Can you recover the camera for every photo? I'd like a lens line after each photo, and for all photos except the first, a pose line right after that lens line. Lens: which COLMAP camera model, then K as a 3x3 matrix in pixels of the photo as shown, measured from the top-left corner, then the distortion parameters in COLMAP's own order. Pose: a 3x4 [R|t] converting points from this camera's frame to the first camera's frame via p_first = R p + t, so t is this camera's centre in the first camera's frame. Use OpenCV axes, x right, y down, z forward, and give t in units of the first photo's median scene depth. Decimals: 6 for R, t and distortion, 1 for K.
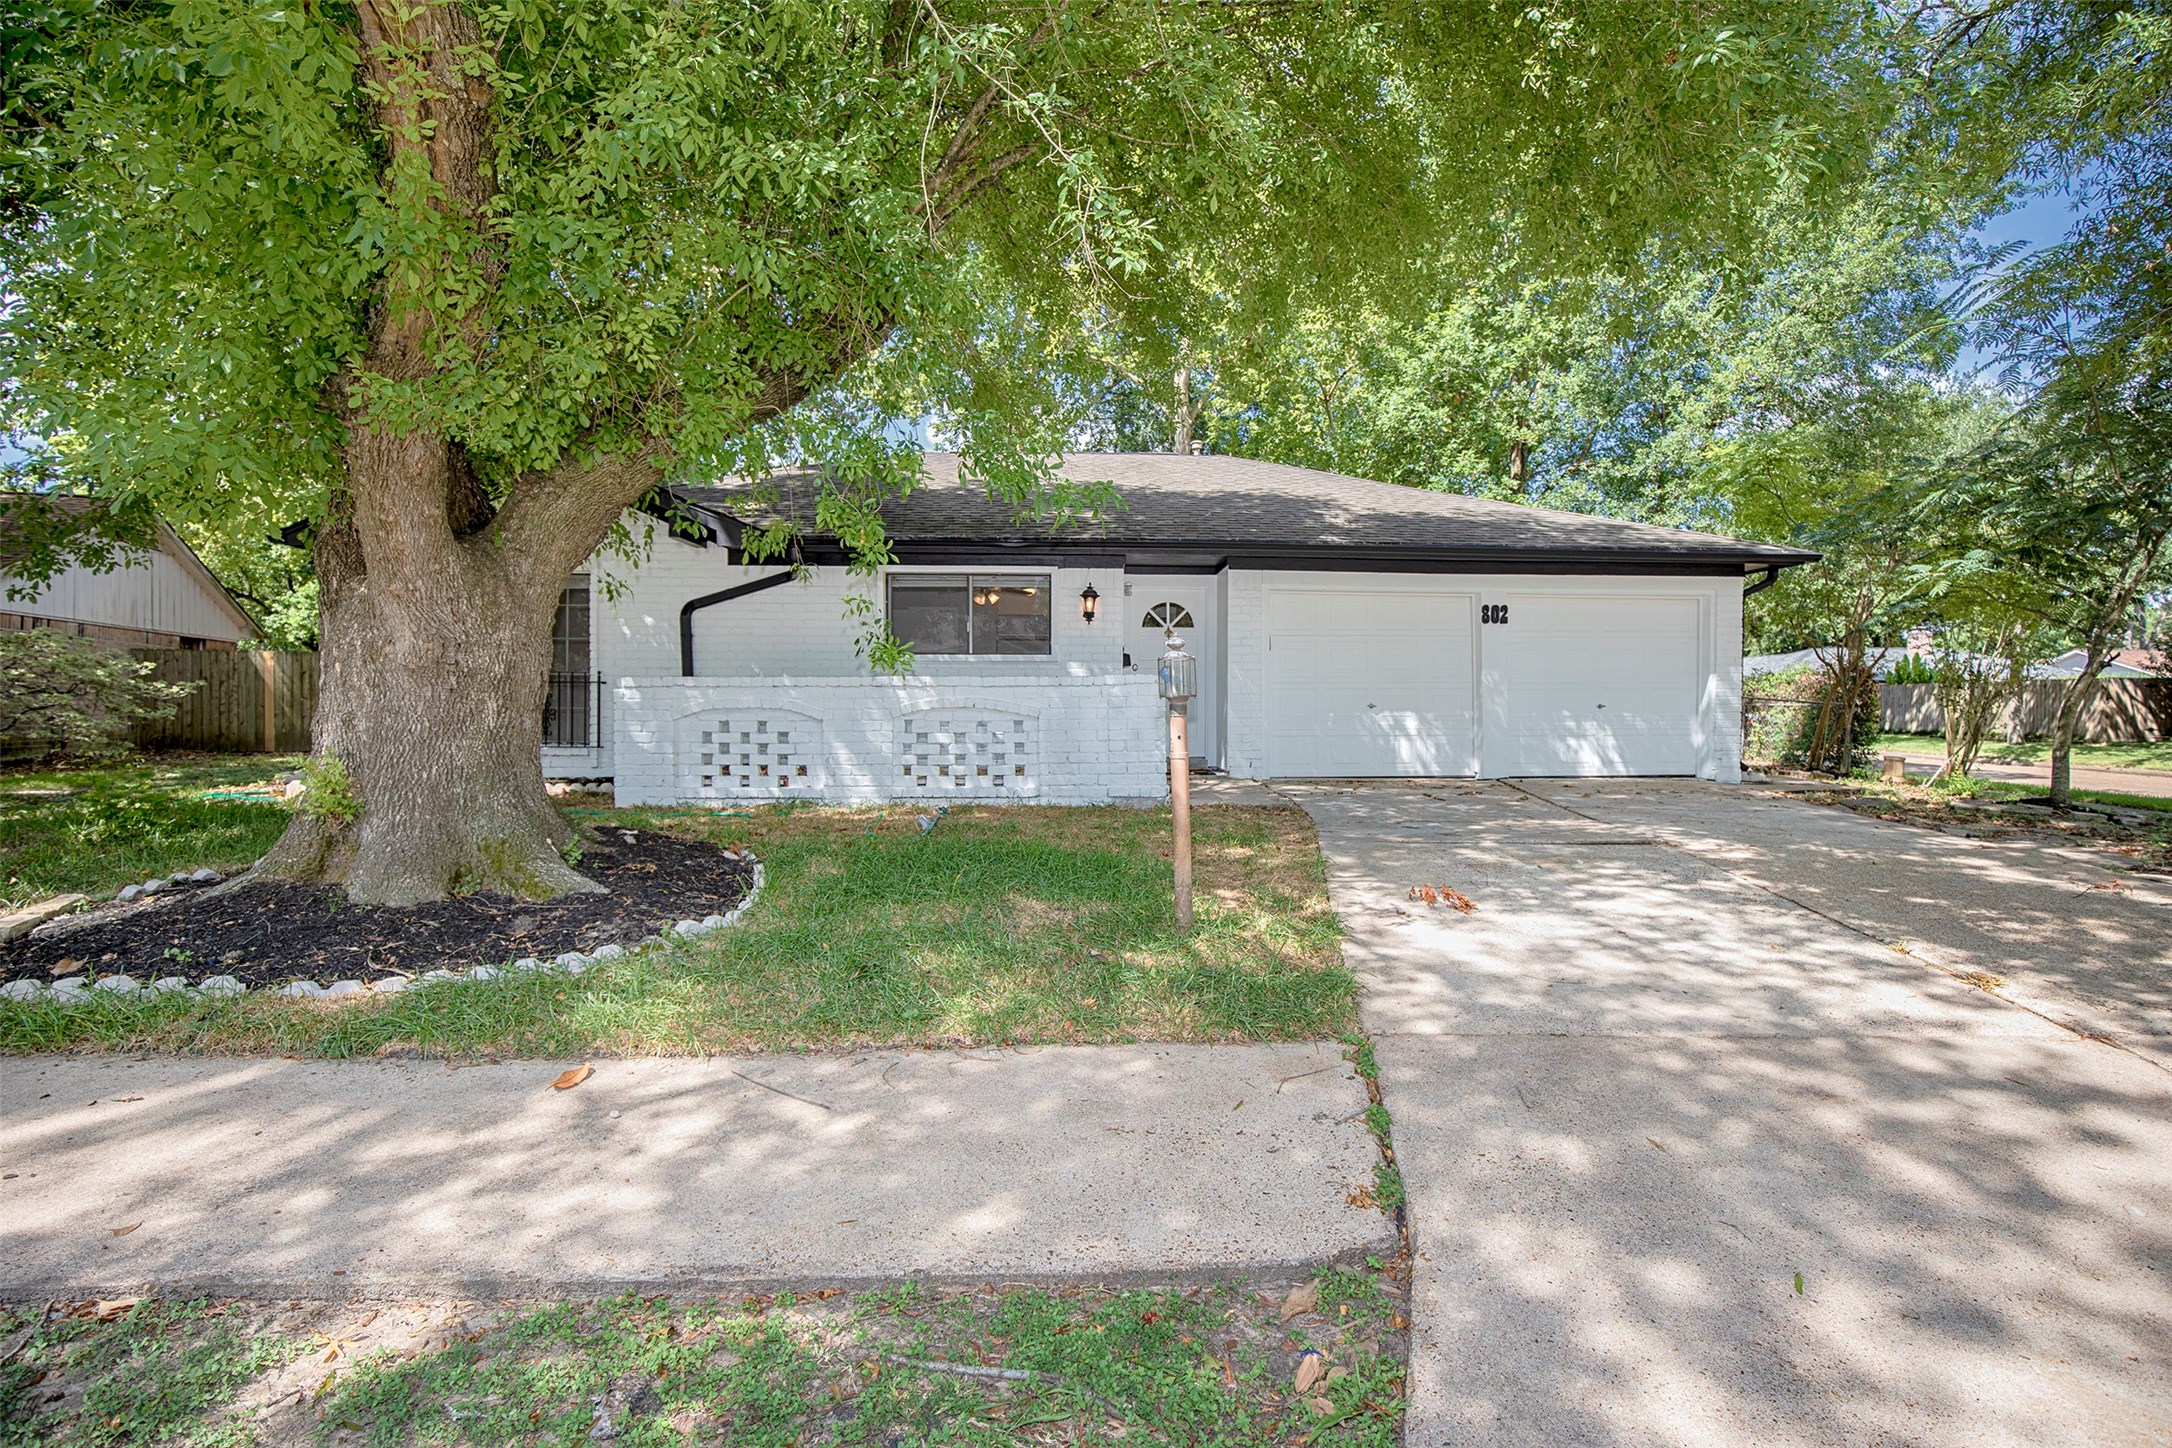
lens RADIAL K [[997.2, 0, 1101.7], [0, 997.2, 712.8], [0, 0, 1]] dist [-0.032945, 0.004753]
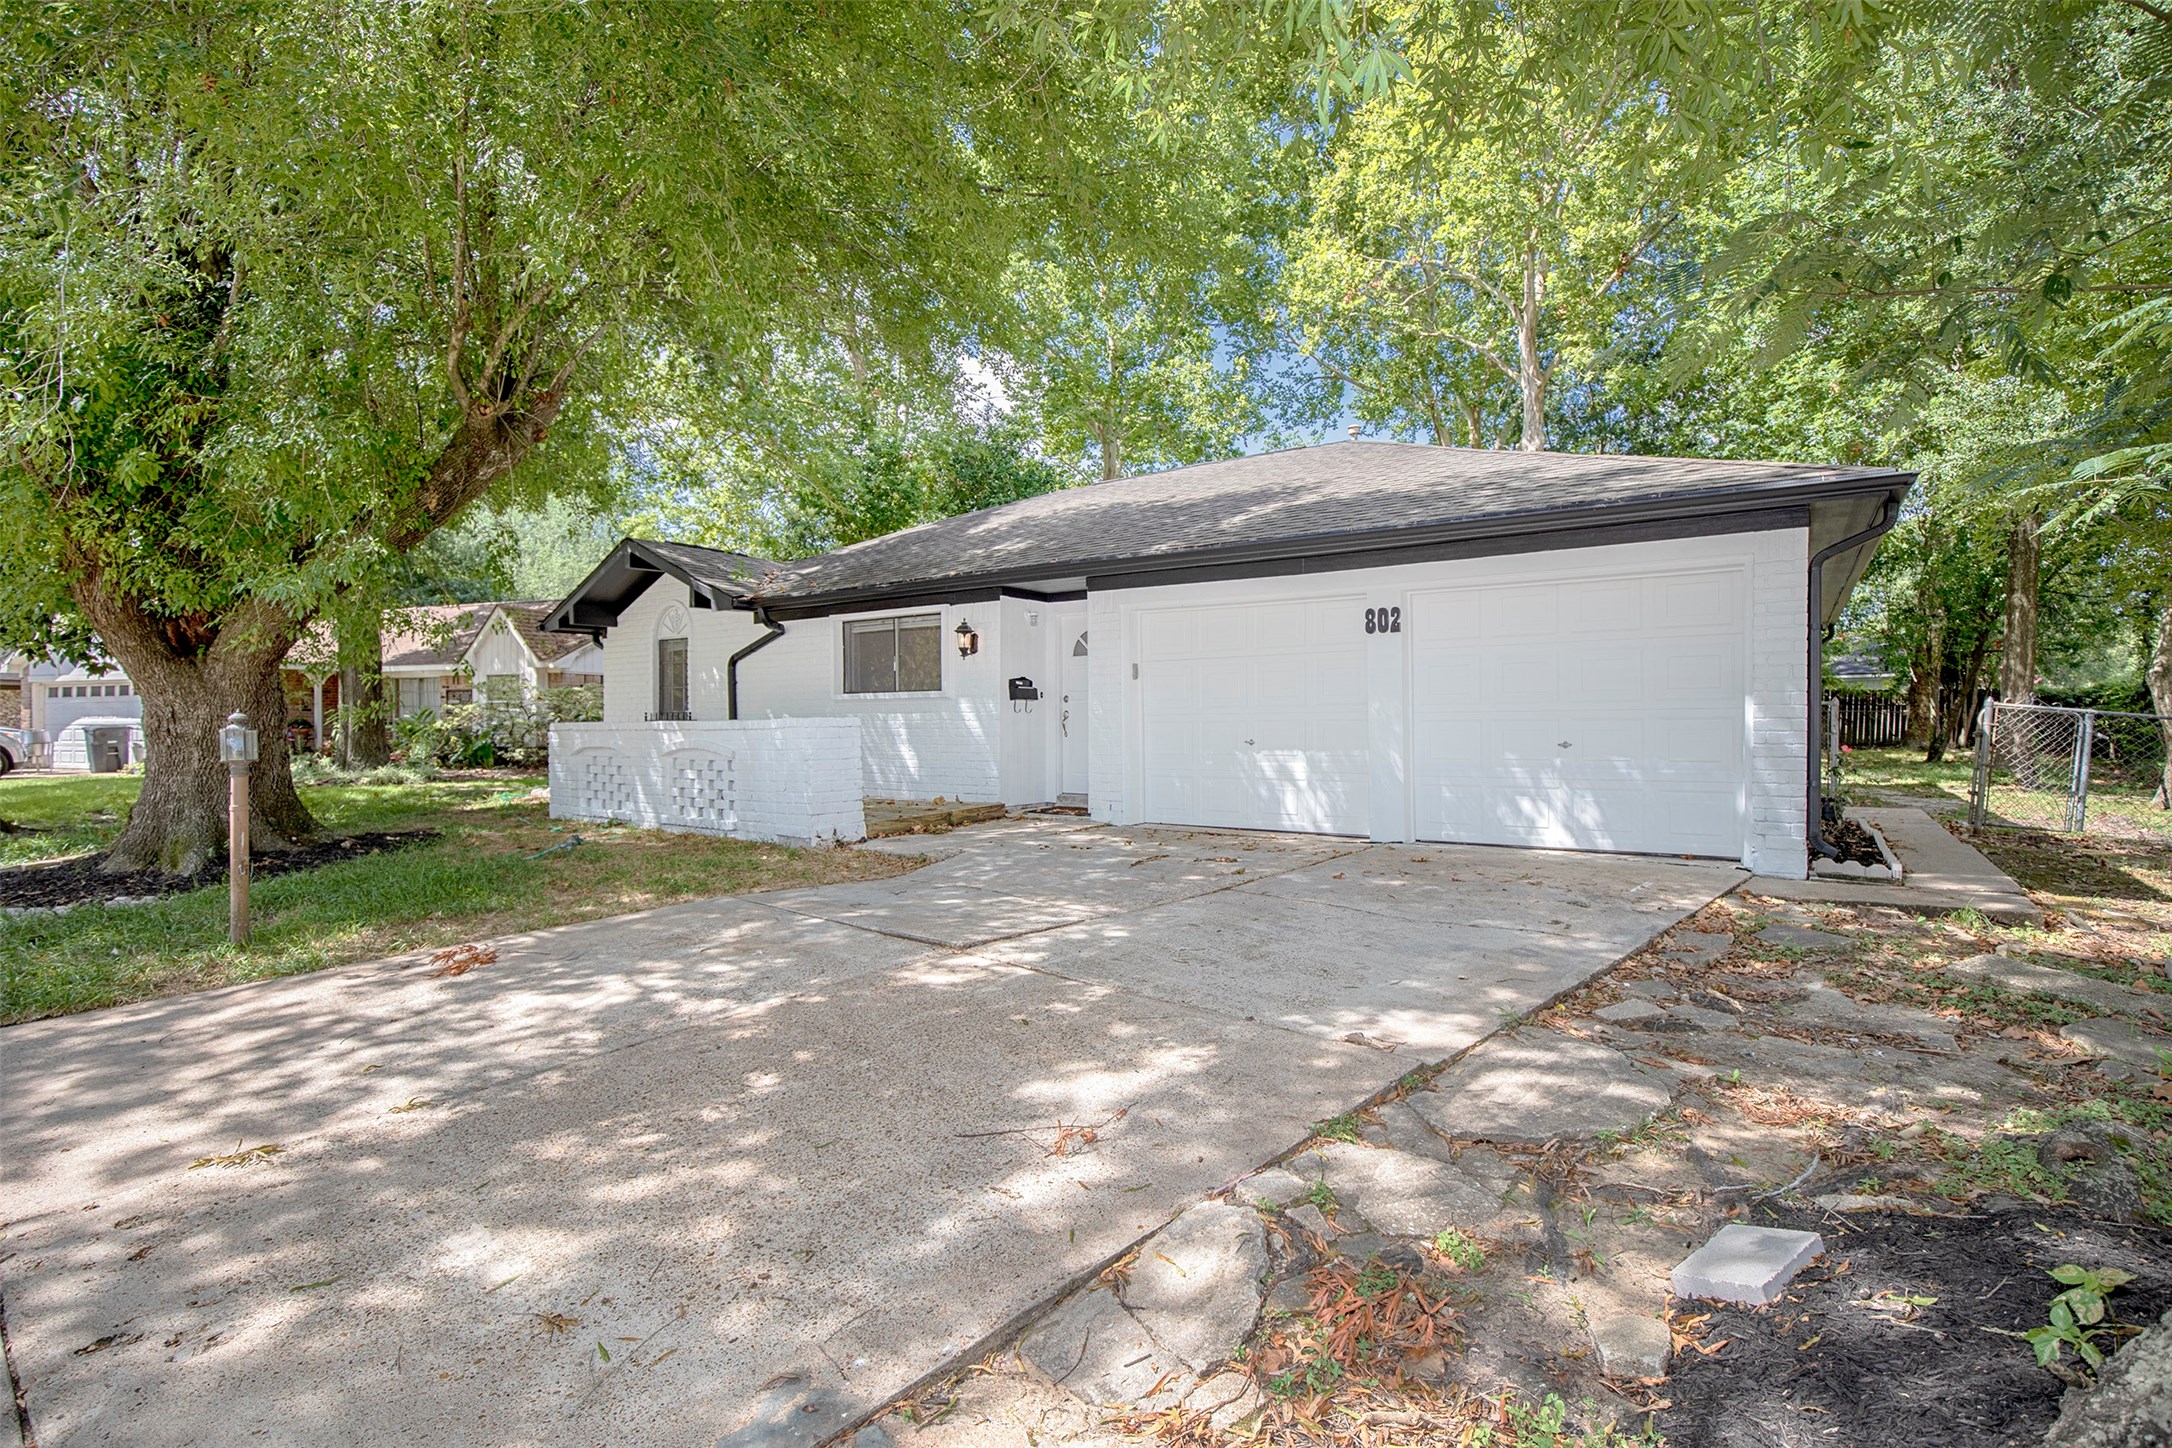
lens RADIAL K [[997.2, 0, 1090.7], [0, 997.2, 719.9], [0, 0, 1]] dist [-0.032945, 0.004753]
pose [[0.779121, -0.004152, -0.626860, 0.712541], [0.003464, 0.999991, -0.002318, -0.025980], [0.626864, -0.000366, 0.779129, 0.300874]]
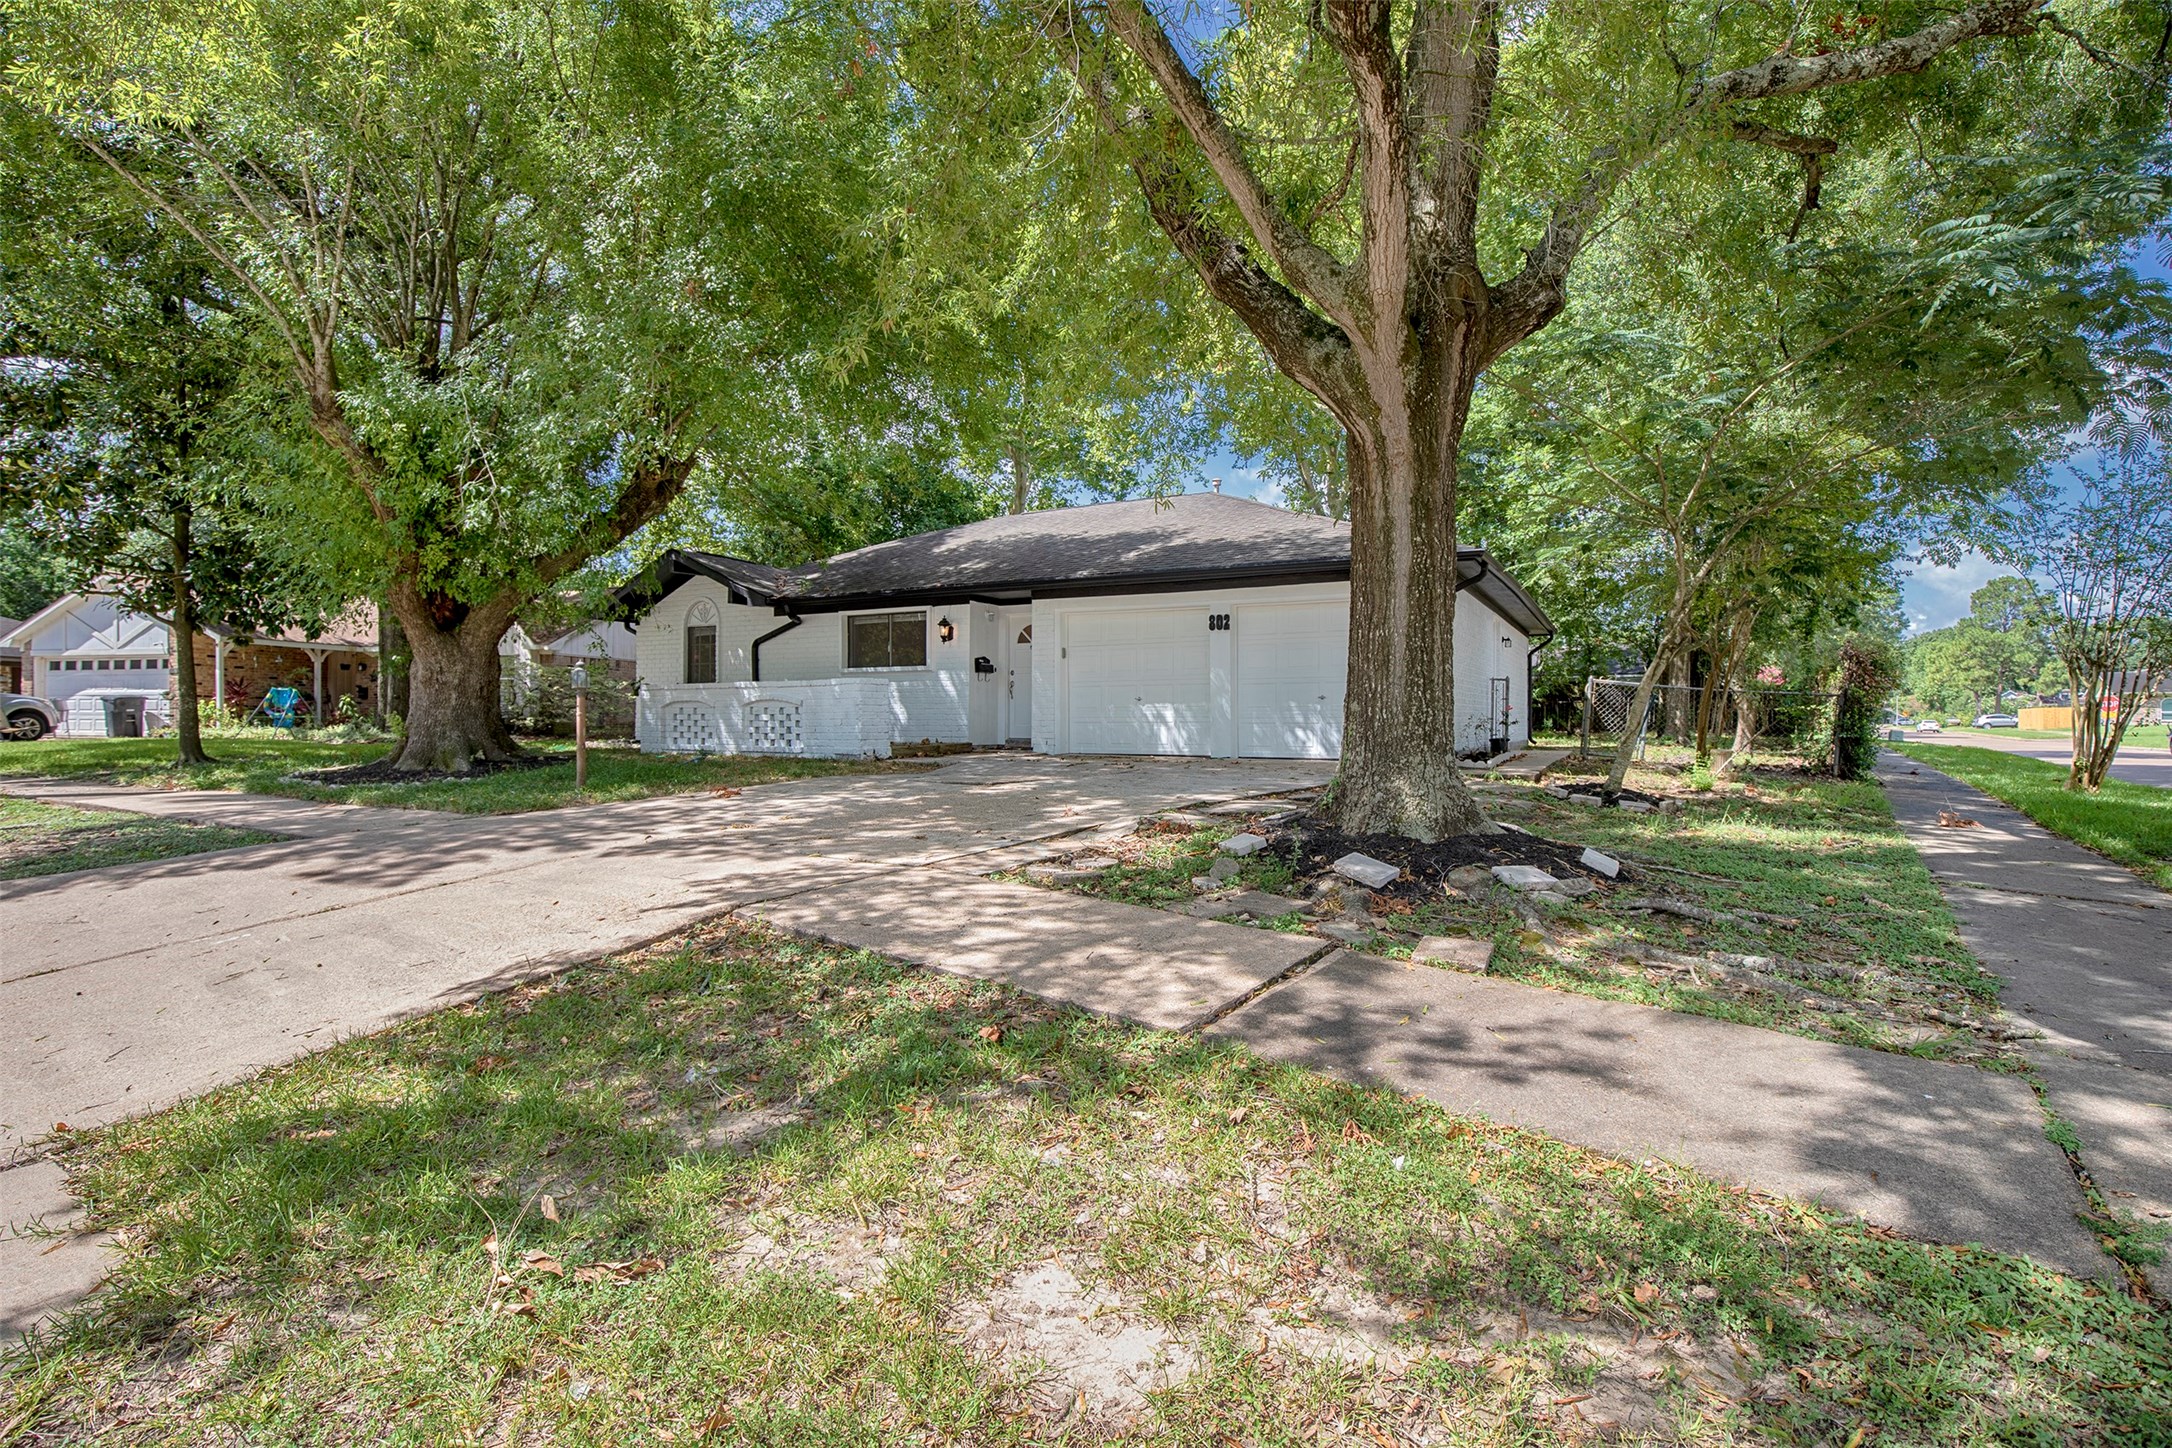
lens RADIAL K [[997.2, 0, 1083.6], [0, 997.2, 723.7], [0, 0, 1]] dist [-0.032945, 0.004753]
pose [[0.839120, 0.006917, -0.543903, 0.947328], [-0.005623, 0.999976, 0.004041, 0.020140], [0.543917, -0.000332, 0.839139, -0.106950]]
